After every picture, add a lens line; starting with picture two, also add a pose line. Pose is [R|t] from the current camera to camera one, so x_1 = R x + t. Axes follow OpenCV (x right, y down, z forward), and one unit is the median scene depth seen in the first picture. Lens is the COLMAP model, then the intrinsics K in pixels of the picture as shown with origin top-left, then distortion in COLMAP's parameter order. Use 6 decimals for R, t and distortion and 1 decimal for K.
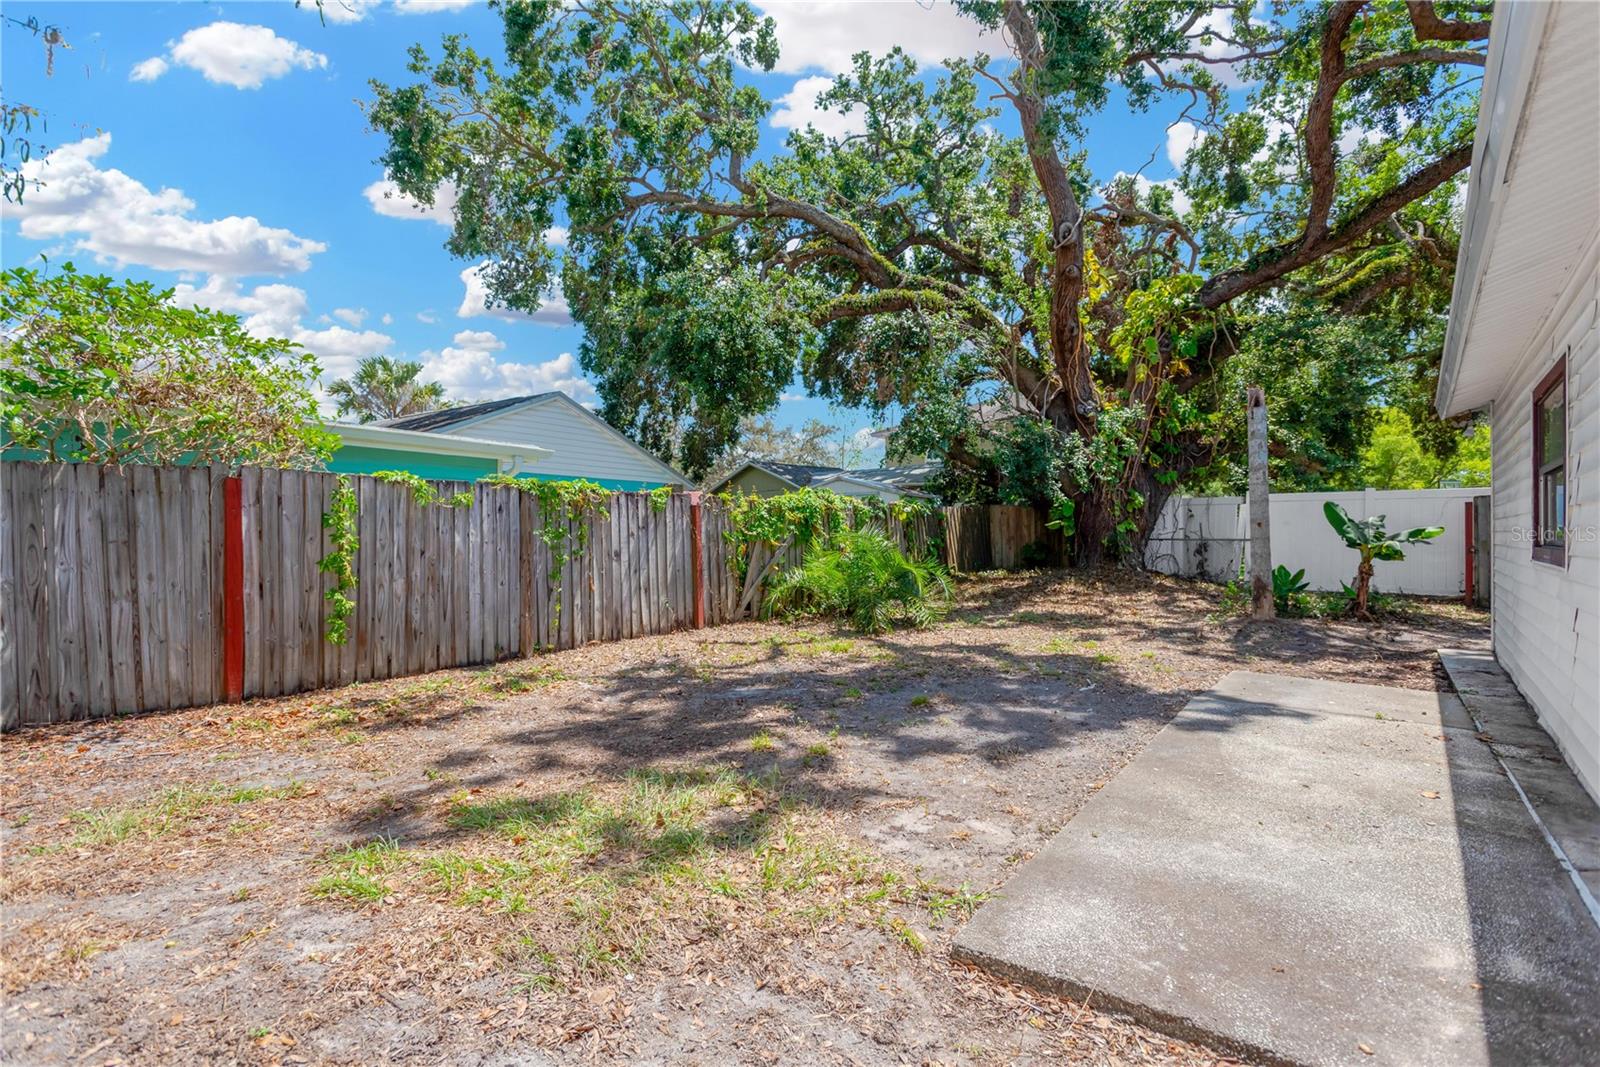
lens RADIAL K [[741.5, 0, 800.0], [0, 741.5, 530.8], [0, 0, 1]] dist [0.003472, -0.000455]
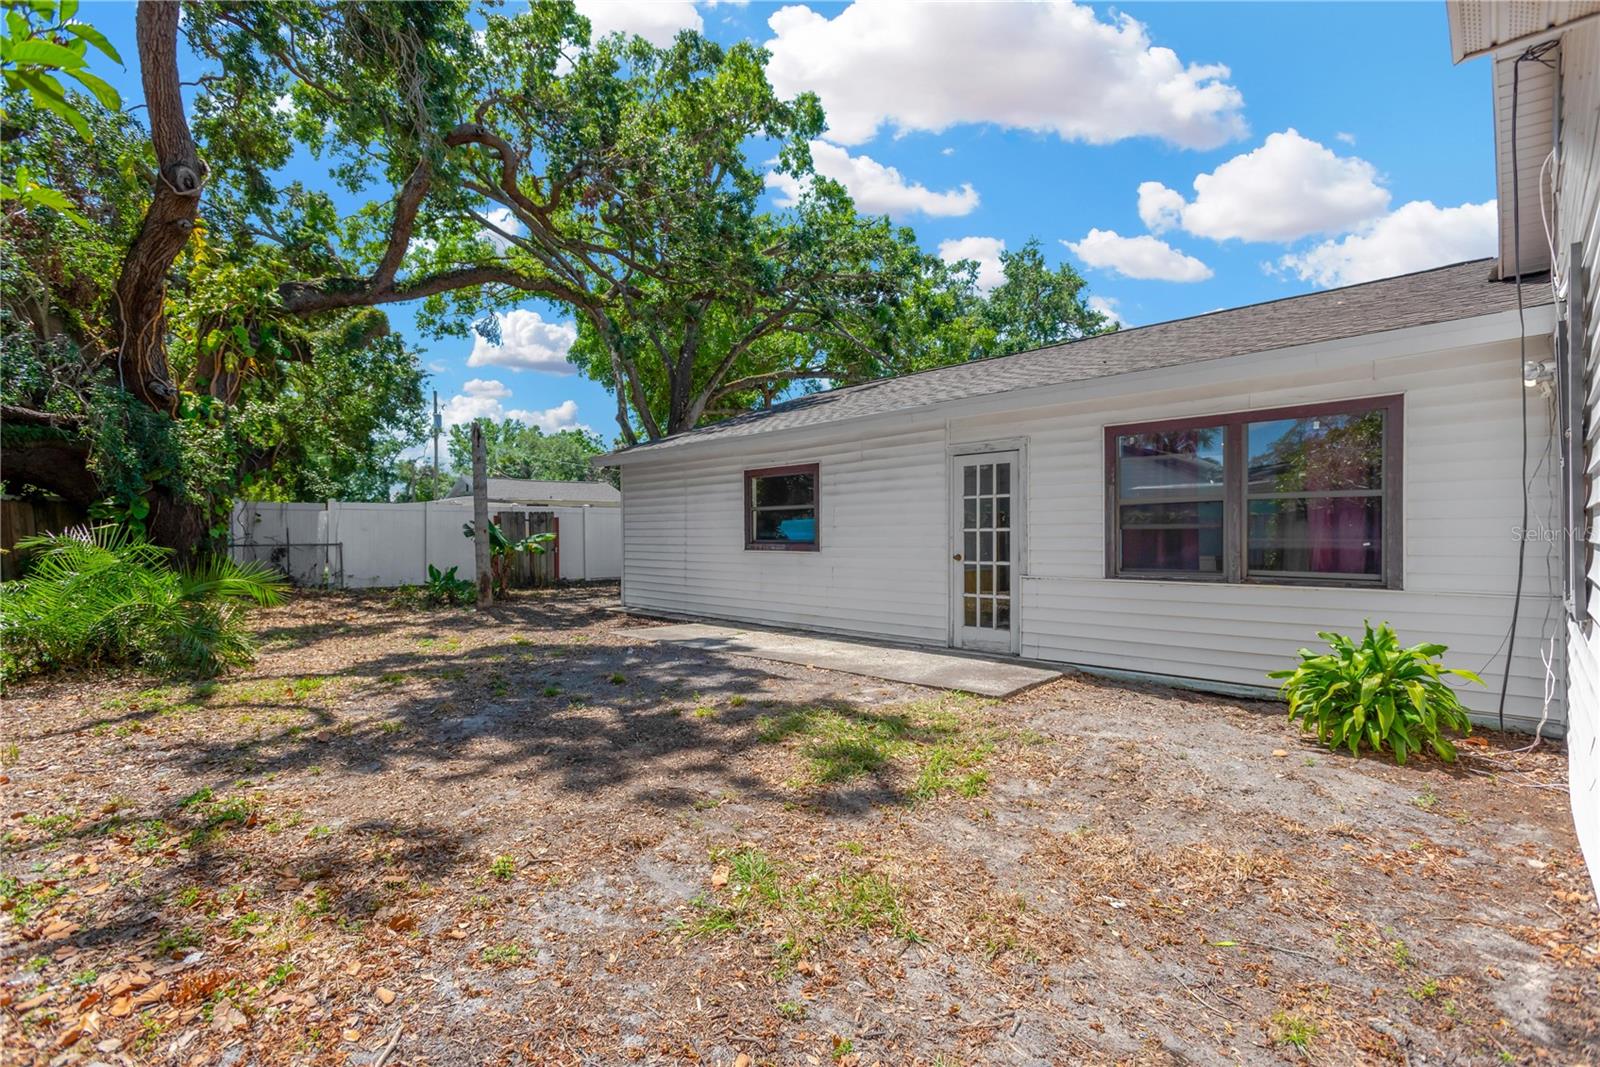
lens RADIAL K [[741.5, 0, 802.2], [0, 741.5, 534.4], [0, 0, 1]] dist [0.003472, -0.000455]
pose [[0.121368, 0.001770, 0.992606, -1.265283], [-0.001834, 0.999997, -0.001559, -0.008354], [-0.992606, -0.001631, 0.121371, 0.695774]]
